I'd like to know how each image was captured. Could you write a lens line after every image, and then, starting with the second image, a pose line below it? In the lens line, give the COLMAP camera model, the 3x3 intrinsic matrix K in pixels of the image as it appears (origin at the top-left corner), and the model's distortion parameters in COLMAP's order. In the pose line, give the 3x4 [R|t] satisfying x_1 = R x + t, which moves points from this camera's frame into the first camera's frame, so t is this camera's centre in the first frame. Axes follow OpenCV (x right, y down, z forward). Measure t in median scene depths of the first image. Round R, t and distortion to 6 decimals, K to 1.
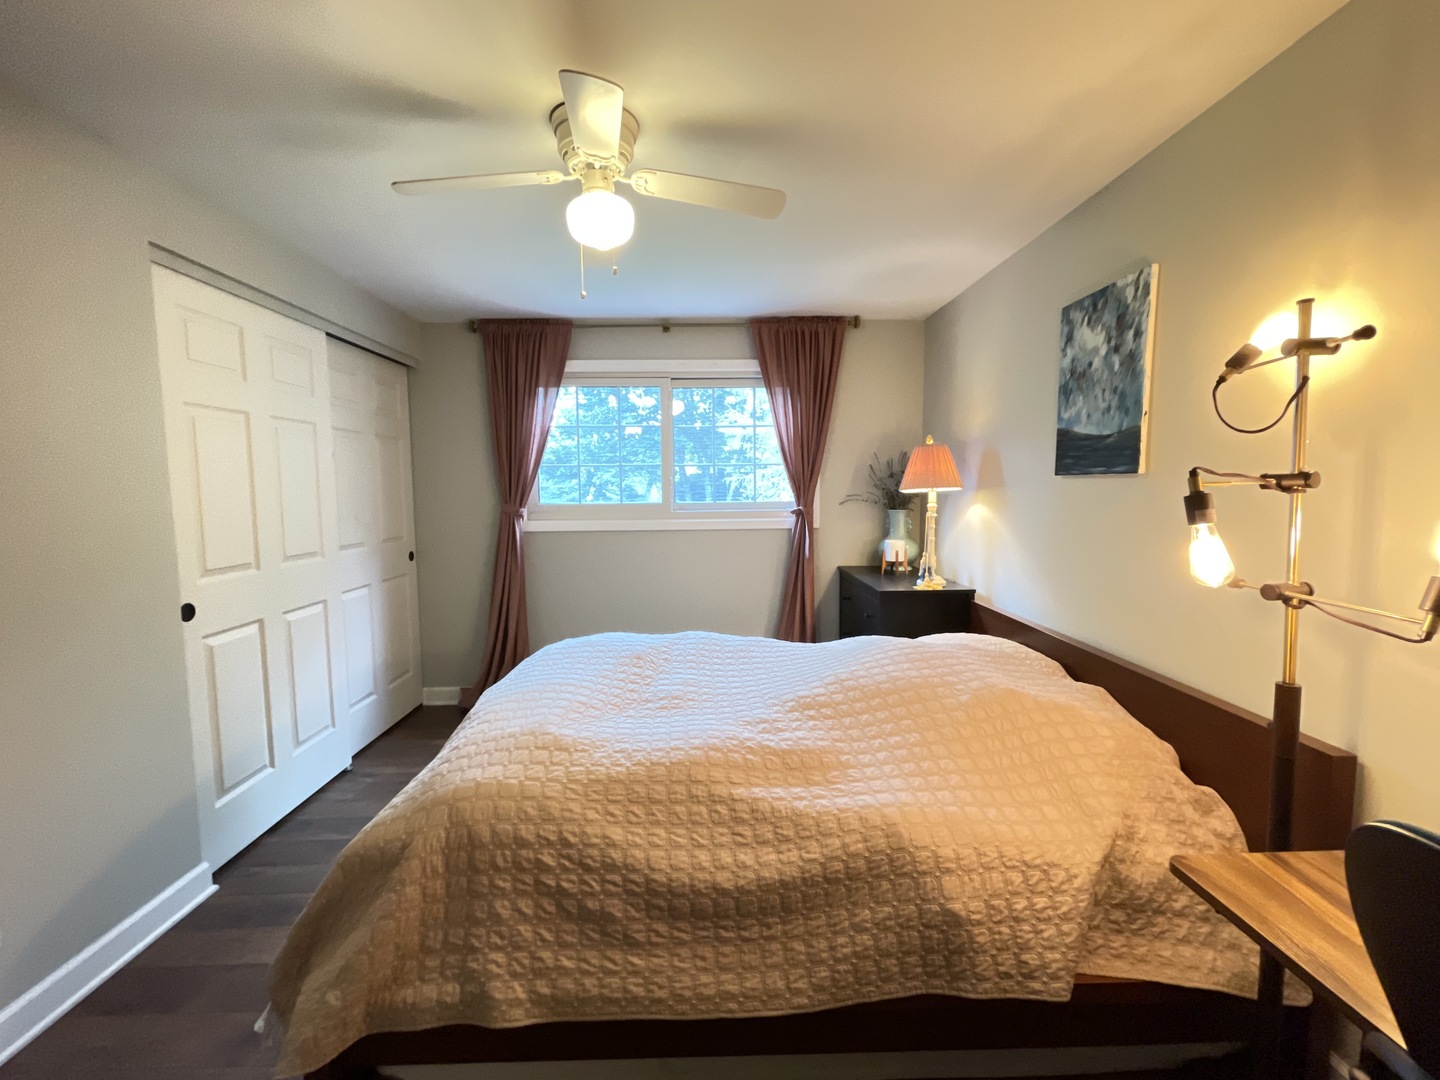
lens RADIAL K [[583.7, 0, 720.0], [0, 583.7, 540.0], [0, 0, 1]] dist [0.001471, 0.000214]
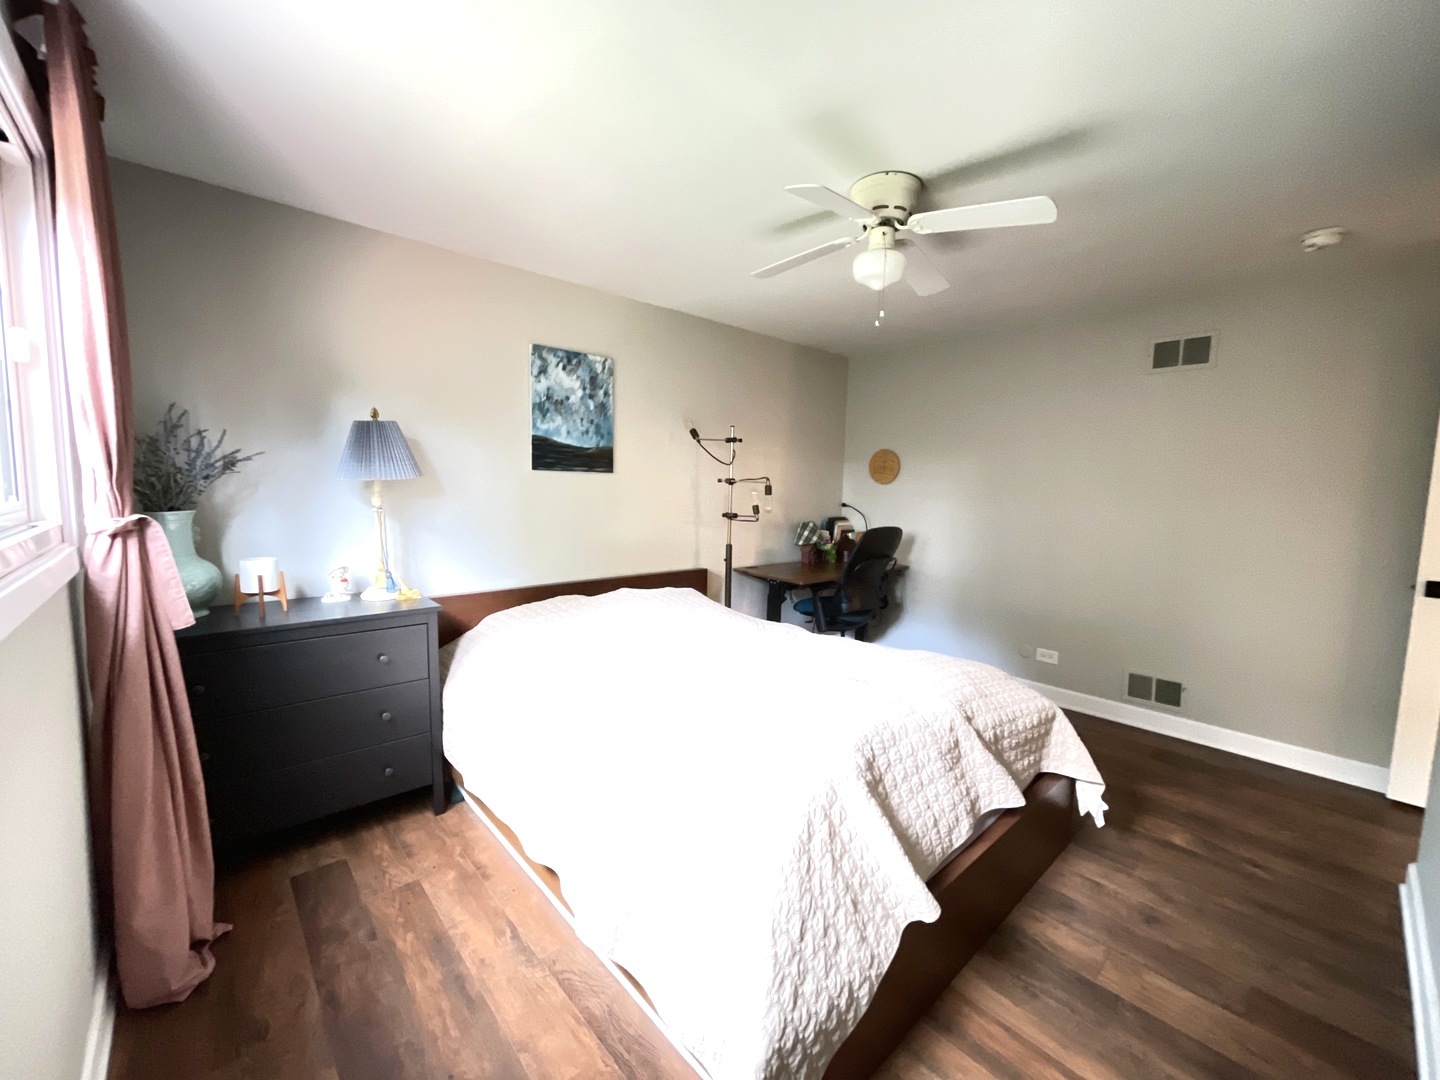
lens RADIAL K [[583.7, 0, 720.0], [0, 583.7, 540.0], [0, 0, 1]] dist [0.001471, 0.000214]
pose [[-0.635449, -0.087976, 0.767115, -0.813917], [0.047104, 0.987221, 0.152238, -0.152296], [-0.770705, 0.132874, -0.623184, 1.709988]]
